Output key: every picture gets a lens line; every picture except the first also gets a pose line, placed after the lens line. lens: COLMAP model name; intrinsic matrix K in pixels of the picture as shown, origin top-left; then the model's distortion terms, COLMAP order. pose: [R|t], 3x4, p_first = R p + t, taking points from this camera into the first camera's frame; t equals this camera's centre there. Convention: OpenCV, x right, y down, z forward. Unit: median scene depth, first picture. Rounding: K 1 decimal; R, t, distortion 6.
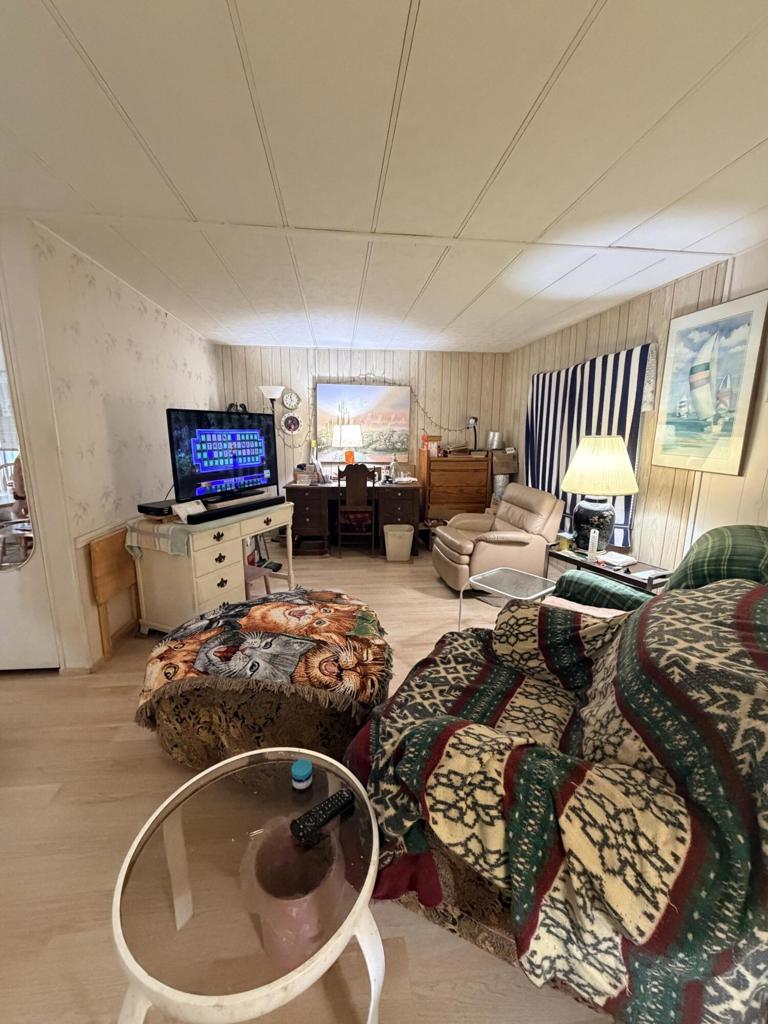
lens RADIAL K [[407.7, 0, 384.0], [0, 407.7, 512.0], [0, 0, 1]] dist [-0.000406, 0.000215]
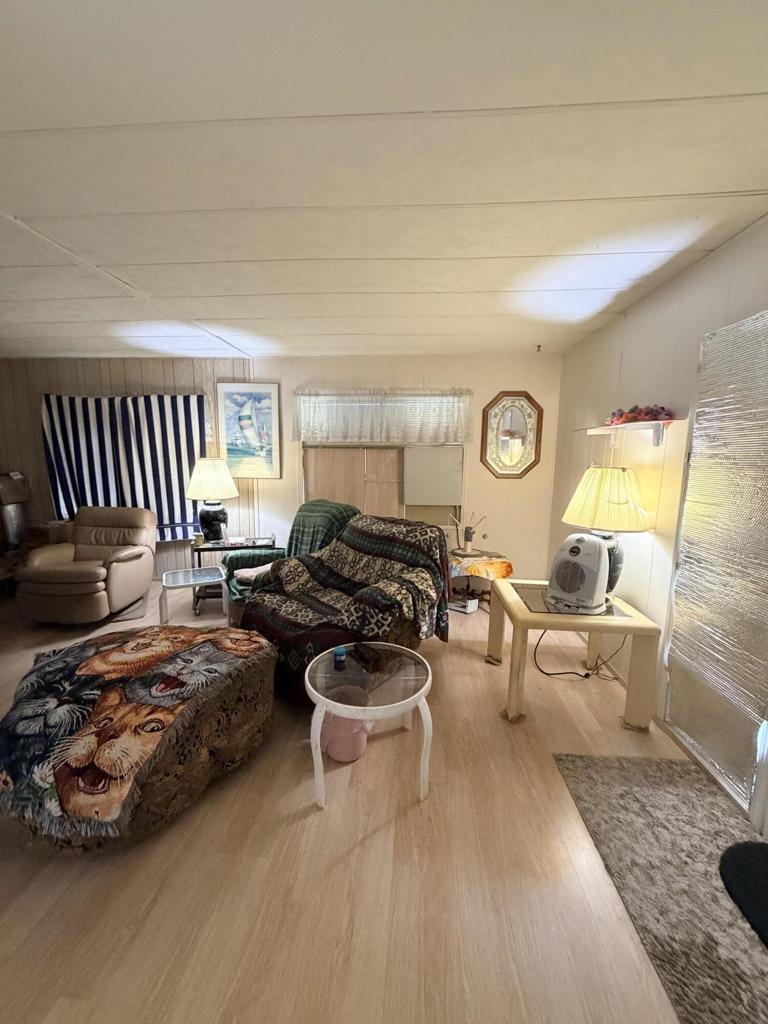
lens RADIAL K [[407.7, 0, 384.0], [0, 407.7, 512.0], [0, 0, 1]] dist [-0.000406, 0.000215]
pose [[0.190521, -0.142091, 0.971345, -0.889941], [0.184141, 0.977079, 0.106812, -0.053358], [-0.964258, 0.158515, 0.212319, 0.172276]]
